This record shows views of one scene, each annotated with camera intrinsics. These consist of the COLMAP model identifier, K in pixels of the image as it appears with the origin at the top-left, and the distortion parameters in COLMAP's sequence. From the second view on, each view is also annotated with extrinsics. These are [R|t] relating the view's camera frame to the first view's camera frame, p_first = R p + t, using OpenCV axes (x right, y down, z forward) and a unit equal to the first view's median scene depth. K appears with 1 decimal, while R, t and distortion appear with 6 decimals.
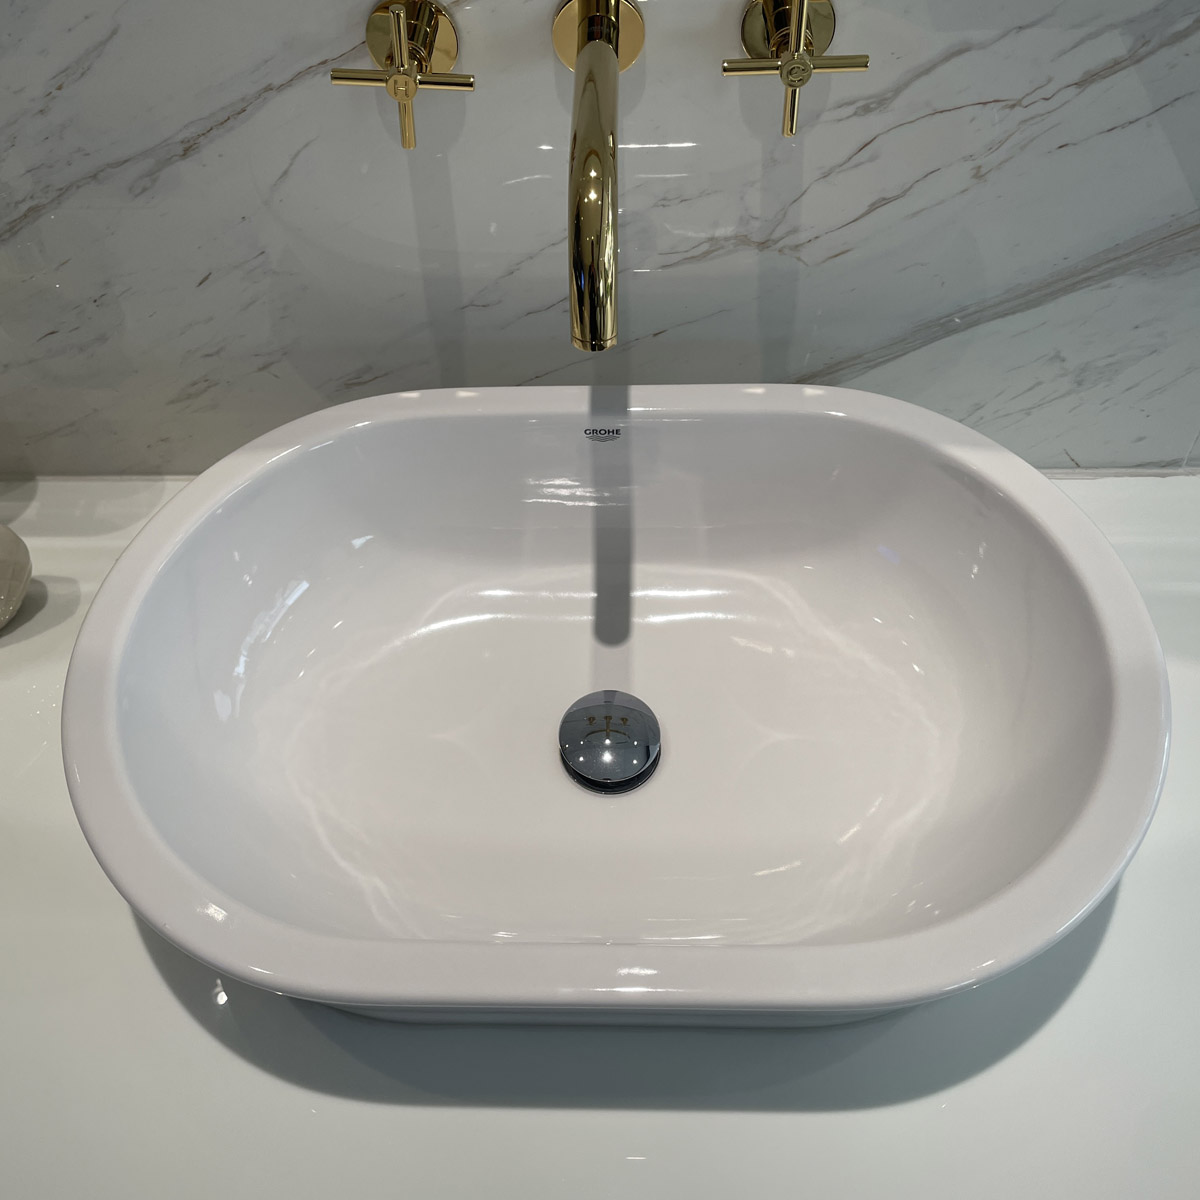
lens RADIAL K [[1186.7, 0, 600.0], [0, 1186.7, 600.0], [0, 0, 1]] dist [0.059021, -0.099301]
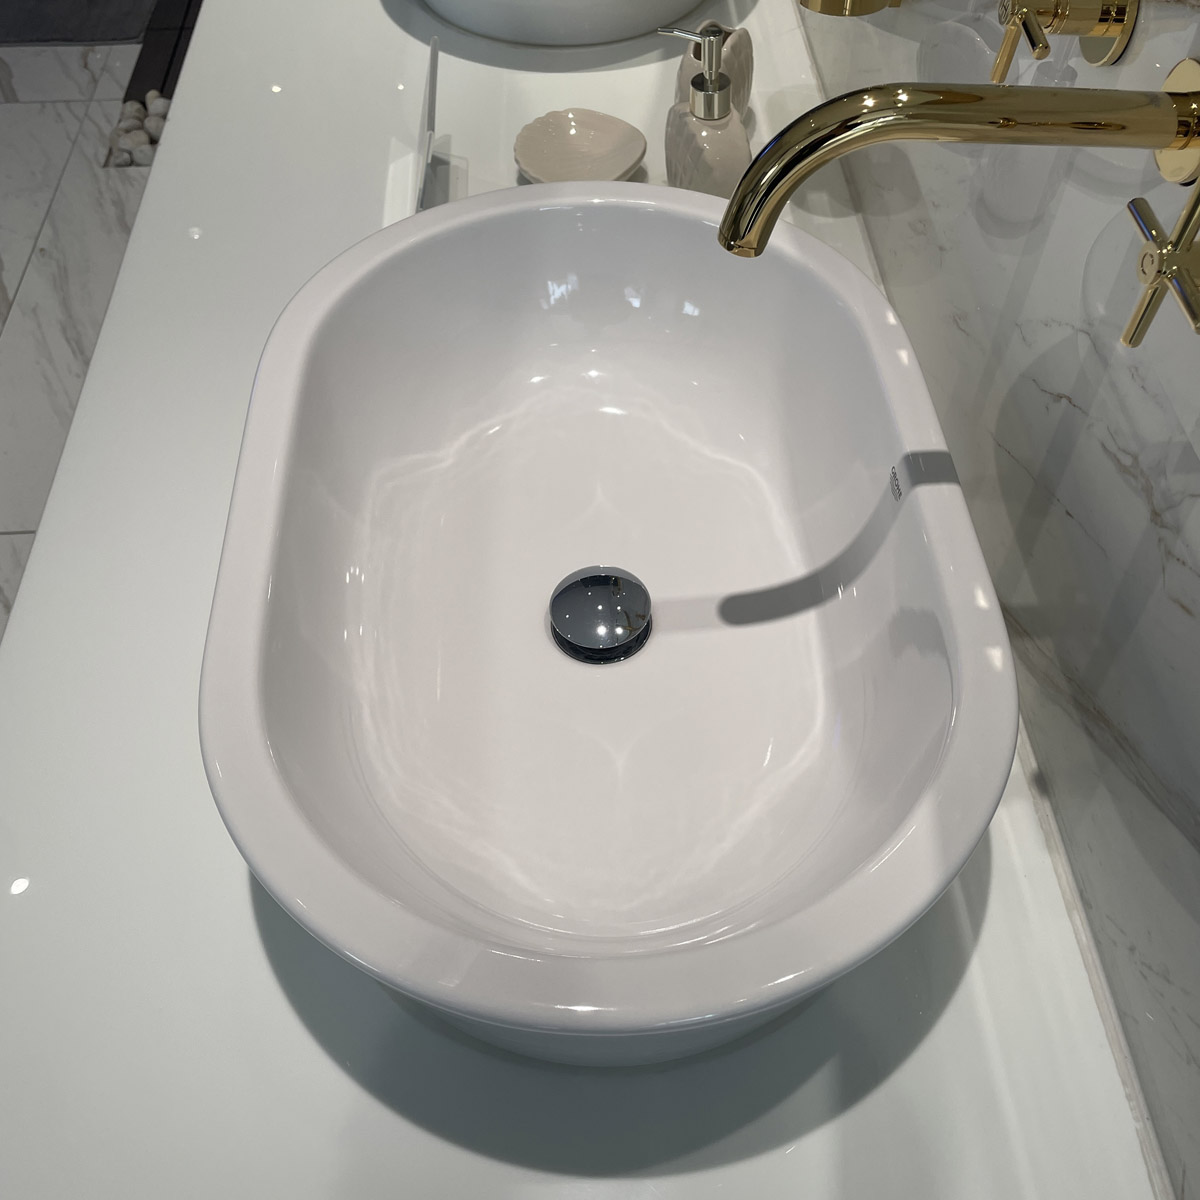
lens RADIAL K [[1184.3, 0, 612.7], [0, 1184.3, 603.1], [0, 0, 1]] dist [0.065212, -0.127975]
pose [[0.083875, 0.806946, -0.584639, 0.567742], [-0.800096, 0.404260, 0.443193, -0.325093], [0.593979, 0.430595, 0.679542, 0.312160]]
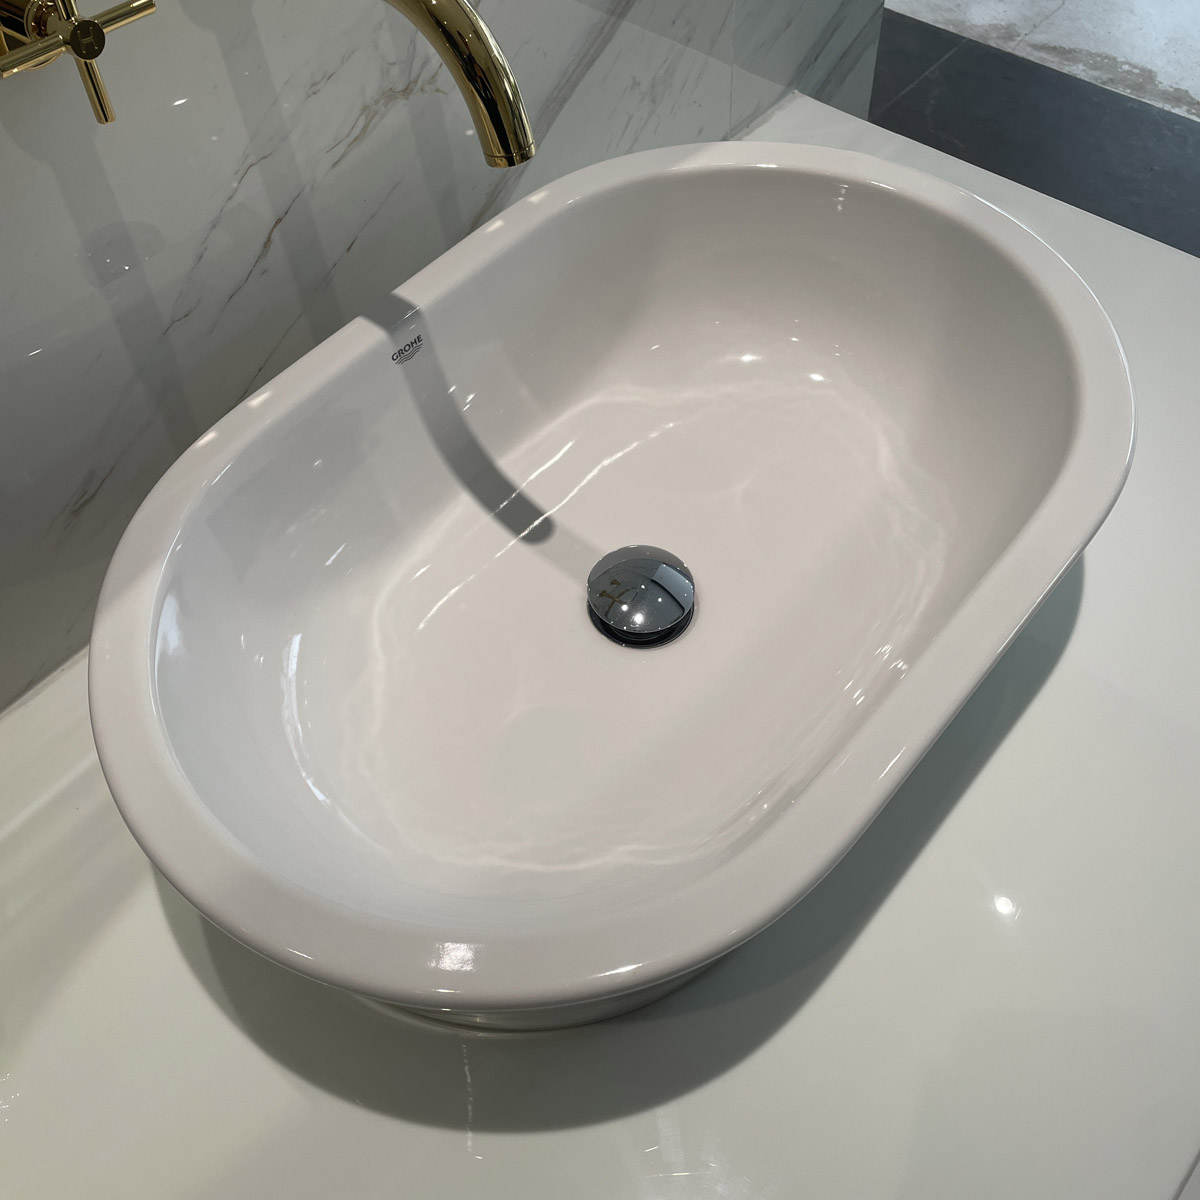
lens RADIAL K [[1186.7, 0, 600.0], [0, 1186.7, 600.0], [0, 0, 1]] dist [0.059021, -0.099301]
pose [[0.632242, -0.625502, 0.457185, -0.432538], [0.632732, 0.757399, 0.161237, -0.049642], [-0.447125, 0.187335, 0.874634, 0.182247]]
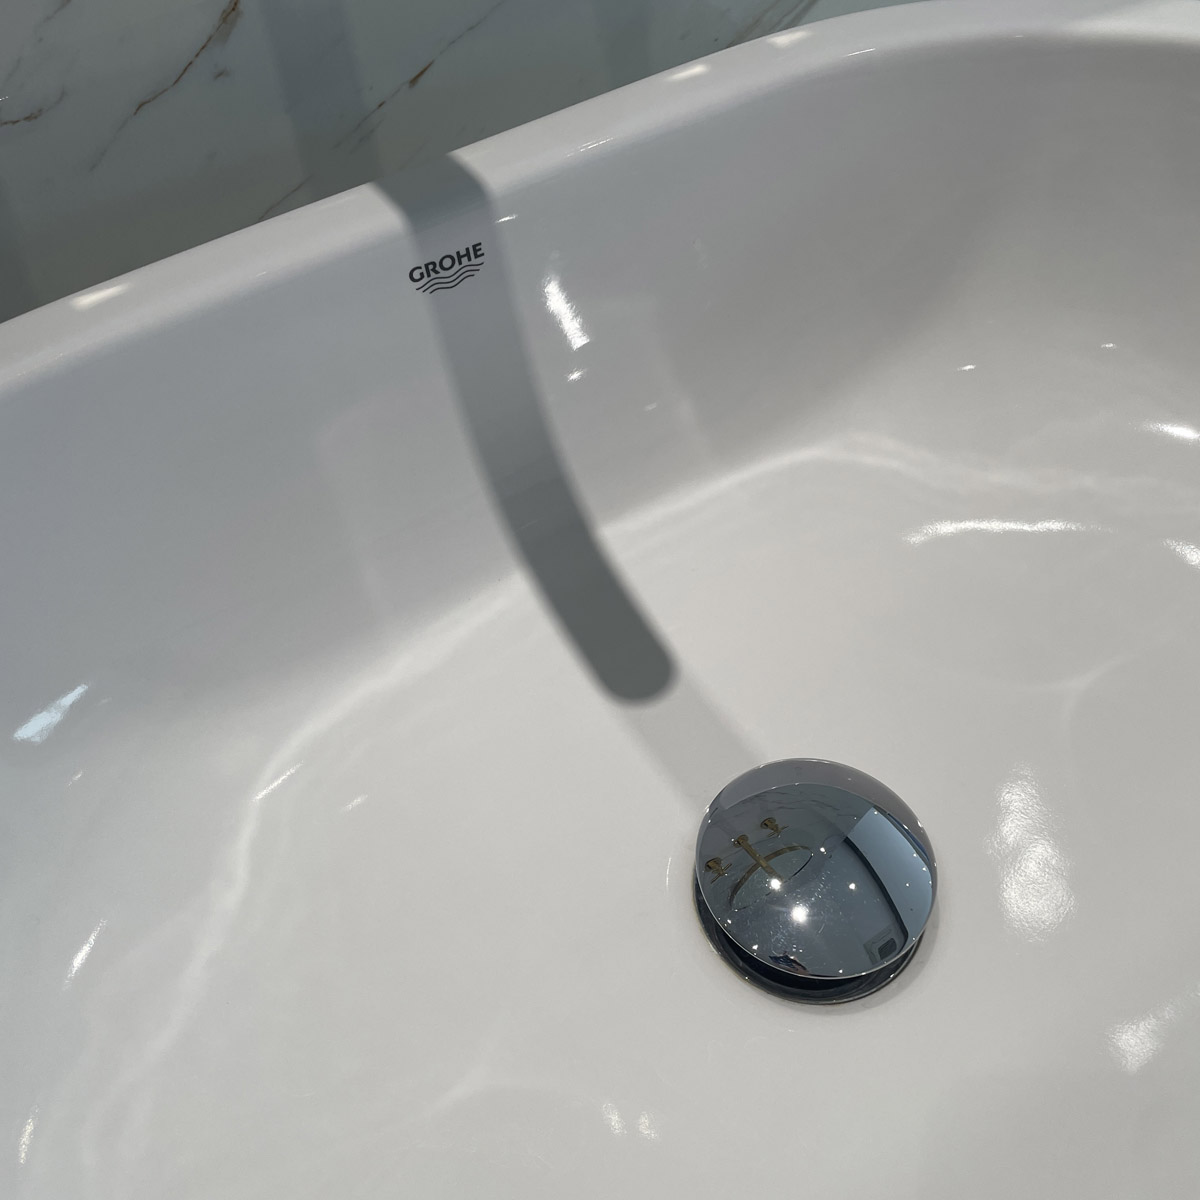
lens RADIAL K [[1206.6, 0, 615.1], [0, 1206.6, 605.8], [0, 0, 1]] dist [0.018866, -0.009195]
pose [[0.823387, -0.439243, 0.359305, -0.160636], [0.463430, 0.885885, 0.020977, -0.010318], [-0.327517, 0.149241, 0.932984, 0.579454]]
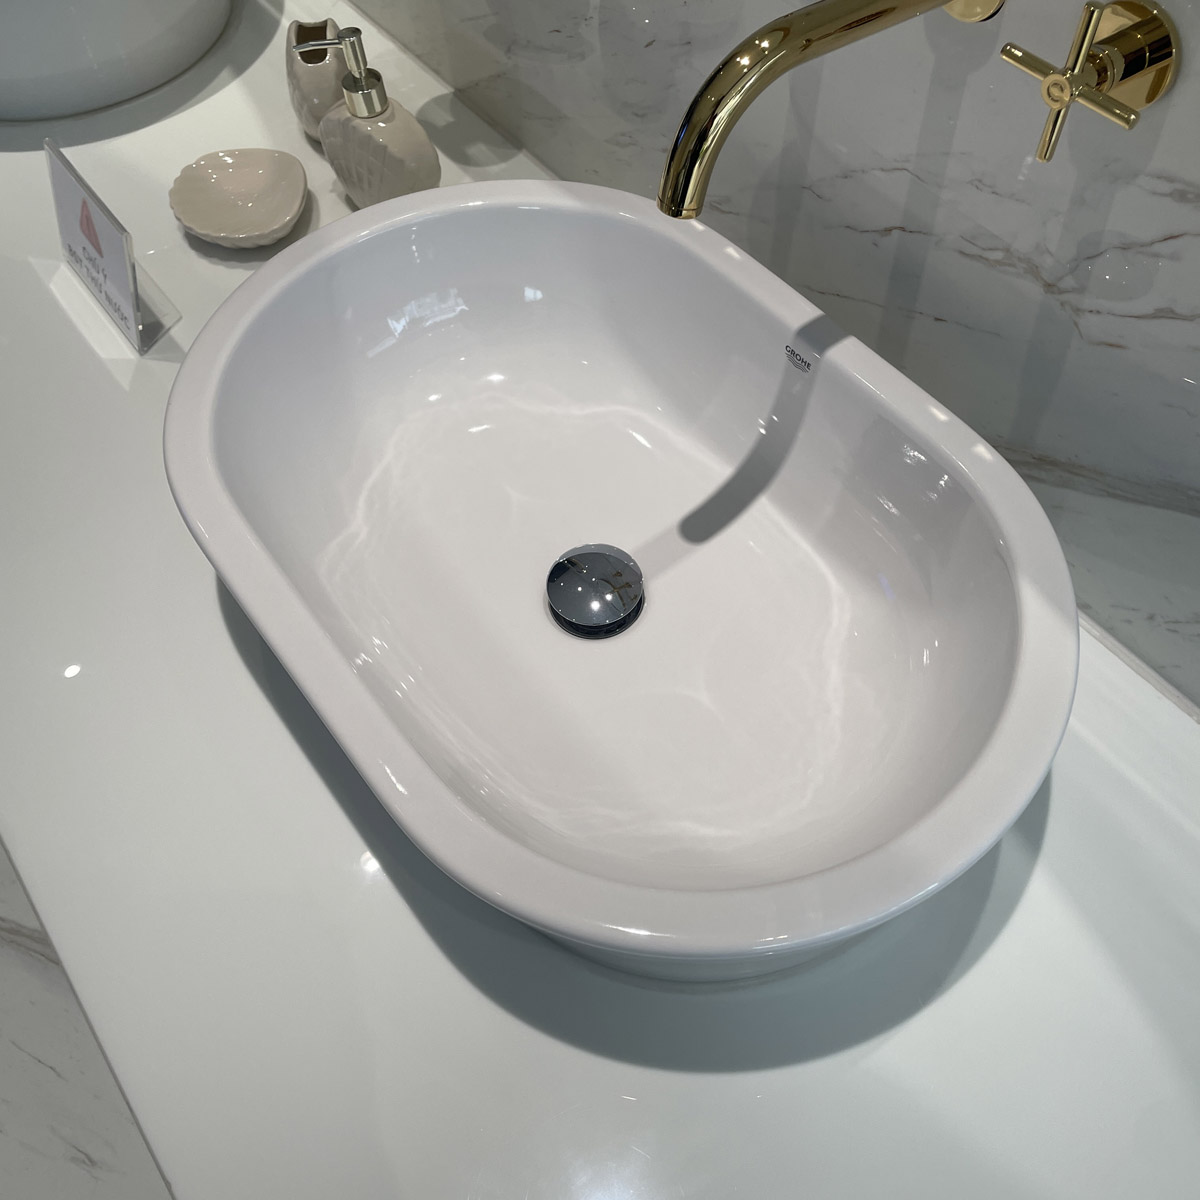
lens RADIAL K [[1186.7, 0, 600.0], [0, 1186.7, 600.0], [0, 0, 1]] dist [0.059021, -0.099301]
pose [[0.618421, 0.656683, -0.431652, 0.455200], [-0.621187, 0.744931, 0.243318, -0.128734], [0.481334, 0.117663, 0.868604, 0.086613]]
